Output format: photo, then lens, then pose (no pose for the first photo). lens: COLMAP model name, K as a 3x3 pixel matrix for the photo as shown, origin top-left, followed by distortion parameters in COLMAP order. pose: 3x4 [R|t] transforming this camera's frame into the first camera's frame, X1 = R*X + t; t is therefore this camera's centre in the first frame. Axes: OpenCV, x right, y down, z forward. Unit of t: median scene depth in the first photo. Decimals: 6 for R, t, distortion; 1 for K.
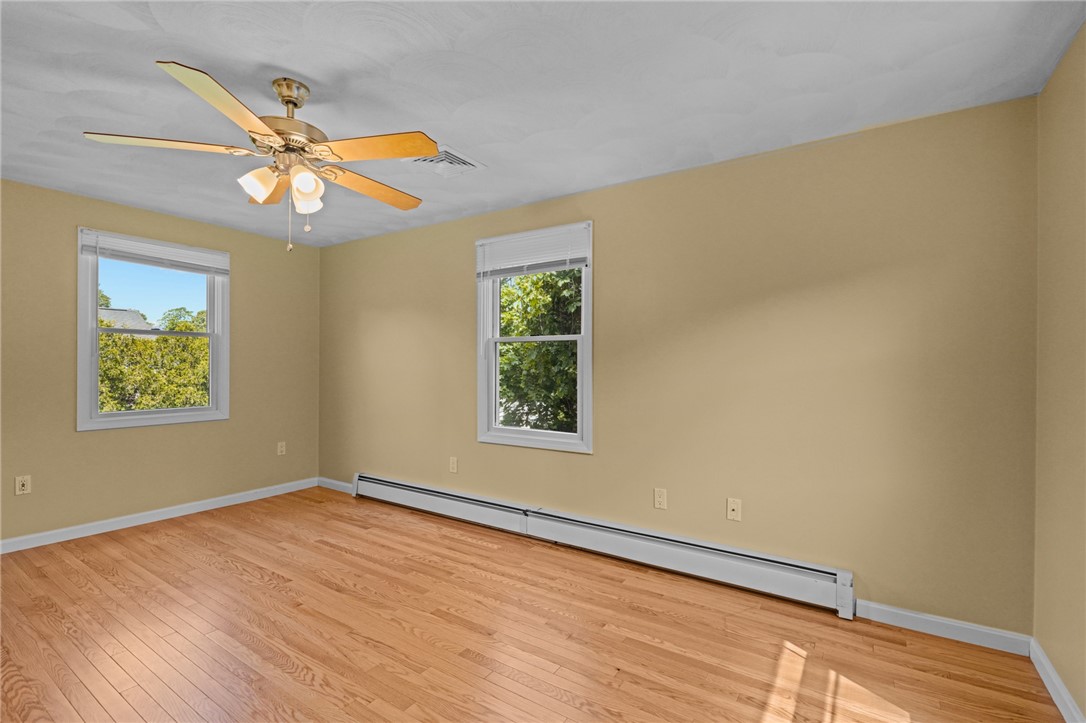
lens RADIAL K [[496.7, 0, 545.5], [0, 496.7, 368.0], [0, 0, 1]] dist [0.001550, -0.001281]
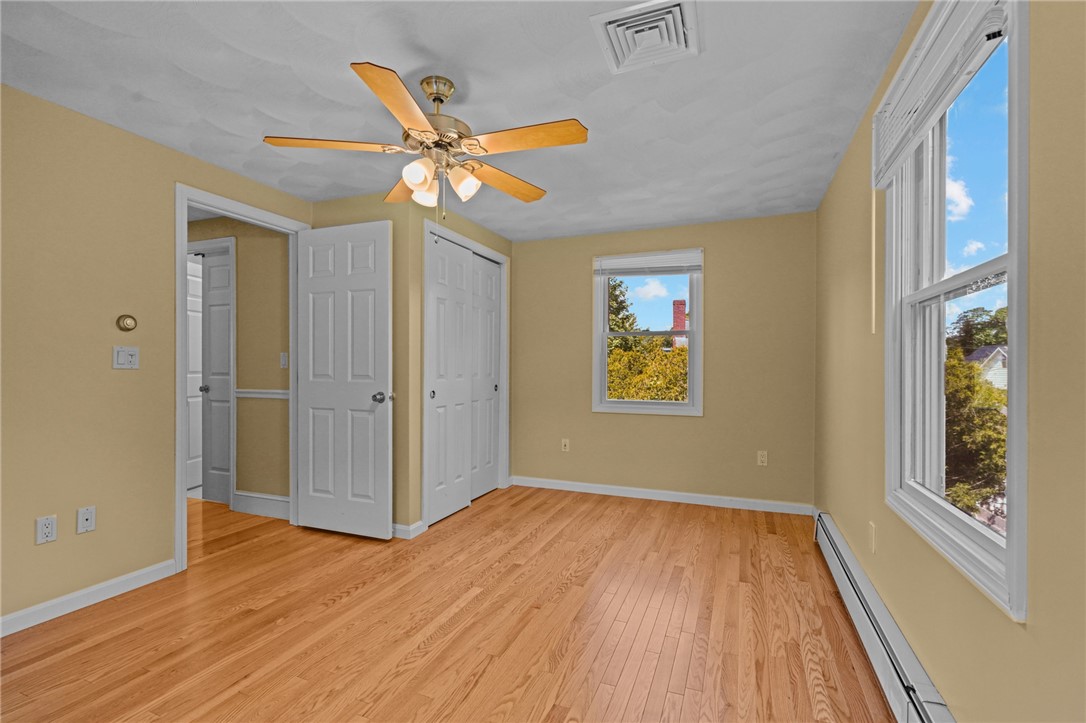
lens RADIAL K [[496.7, 0, 539.7], [0, 496.7, 369.0], [0, 0, 1]] dist [0.001550, -0.001281]
pose [[0.188238, 0.000346, -0.982123, 0.341434], [-0.008818, 0.999960, -0.001337, 0.016504], [0.982084, 0.008912, 0.188233, 0.638372]]
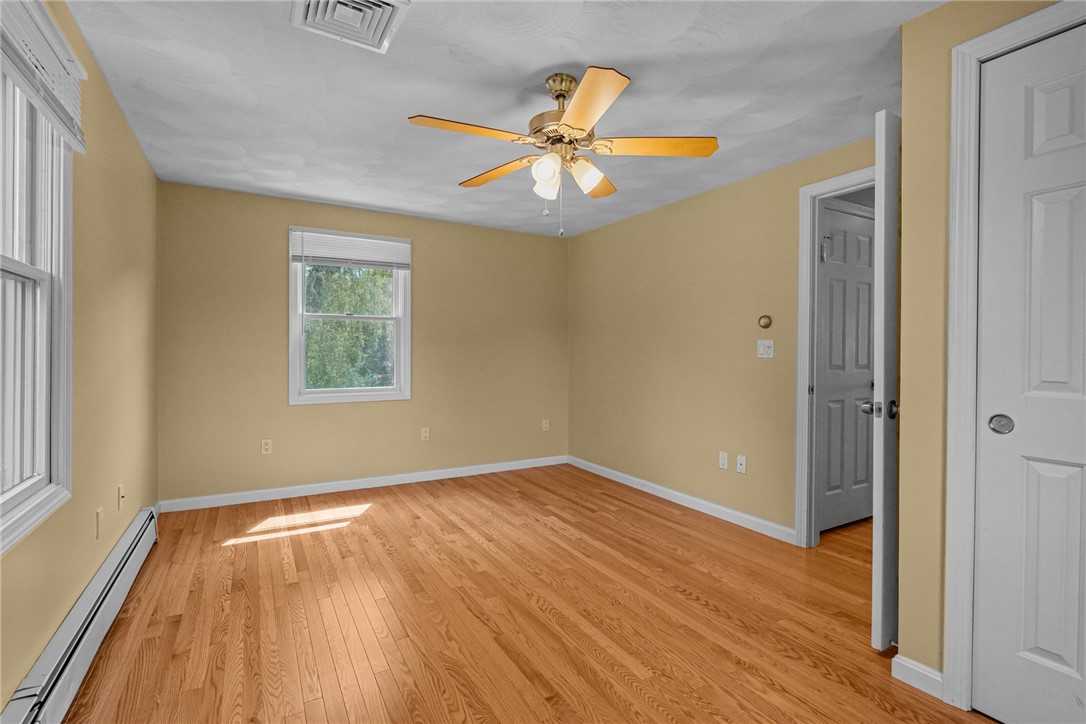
lens RADIAL K [[496.7, 0, 538.8], [0, 496.7, 358.0], [0, 0, 1]] dist [0.001550, -0.001281]
pose [[-0.893127, -0.017825, 0.449452, -0.601173], [-0.009094, 0.999726, 0.021576, 0.003679], [-0.449713, 0.015183, -0.893044, 1.240862]]
